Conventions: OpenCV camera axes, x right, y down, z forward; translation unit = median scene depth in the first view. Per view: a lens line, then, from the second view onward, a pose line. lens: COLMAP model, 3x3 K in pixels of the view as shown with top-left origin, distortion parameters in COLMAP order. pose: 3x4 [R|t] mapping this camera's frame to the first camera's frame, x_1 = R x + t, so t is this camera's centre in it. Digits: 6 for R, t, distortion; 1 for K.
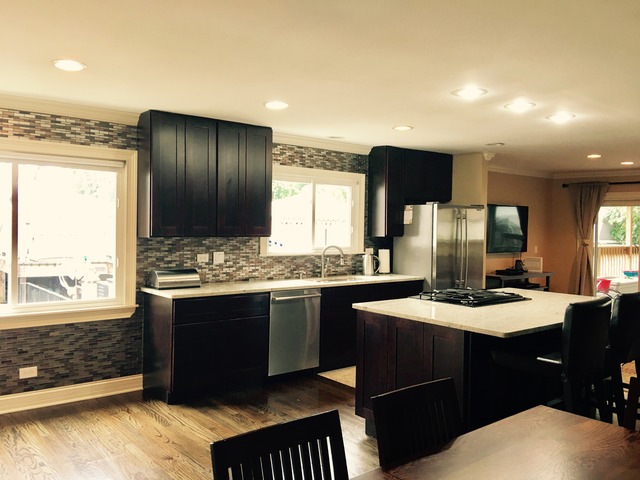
lens RADIAL K [[540.9, 0, 321.2], [0, 540.9, 235.3], [0, 0, 1]] dist [0.079110, -0.143927]
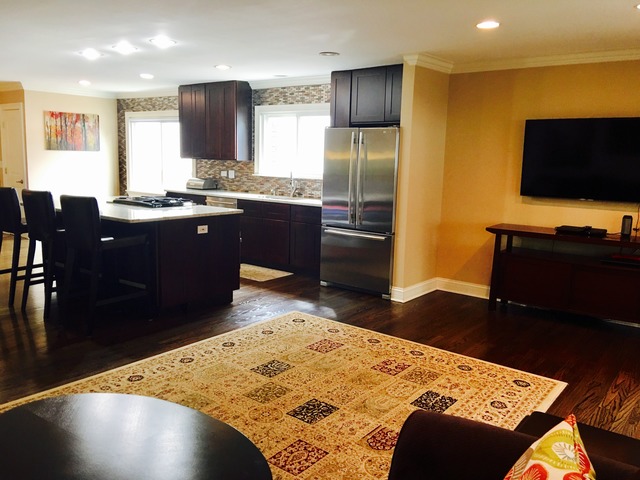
lens RADIAL K [[540.9, 0, 321.2], [0, 540.9, 235.3], [0, 0, 1]] dist [0.079110, -0.143927]
pose [[0.211101, 0.129566, -0.968839, 1.188017], [-0.040589, 0.991483, 0.123750, 0.011404], [0.976621, 0.013201, 0.214562, 0.811109]]
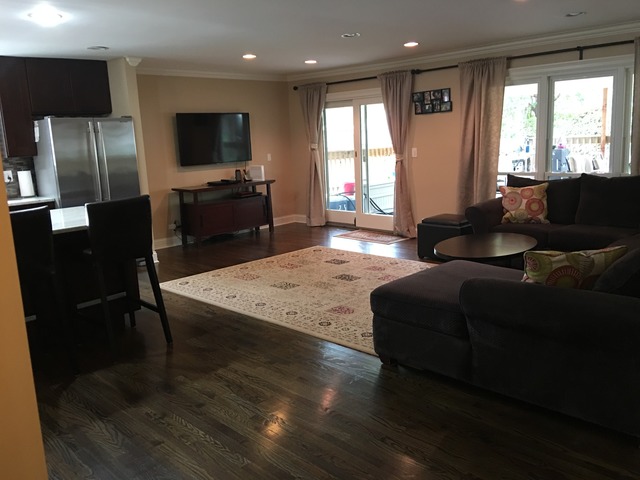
lens RADIAL K [[540.9, 0, 321.2], [0, 540.9, 235.3], [0, 0, 1]] dist [0.079110, -0.143927]
pose [[0.993703, -0.077130, 0.081279, 0.596146], [0.062686, 0.983912, 0.167294, 0.010277], [-0.092875, -0.161146, 0.982551, 0.019618]]
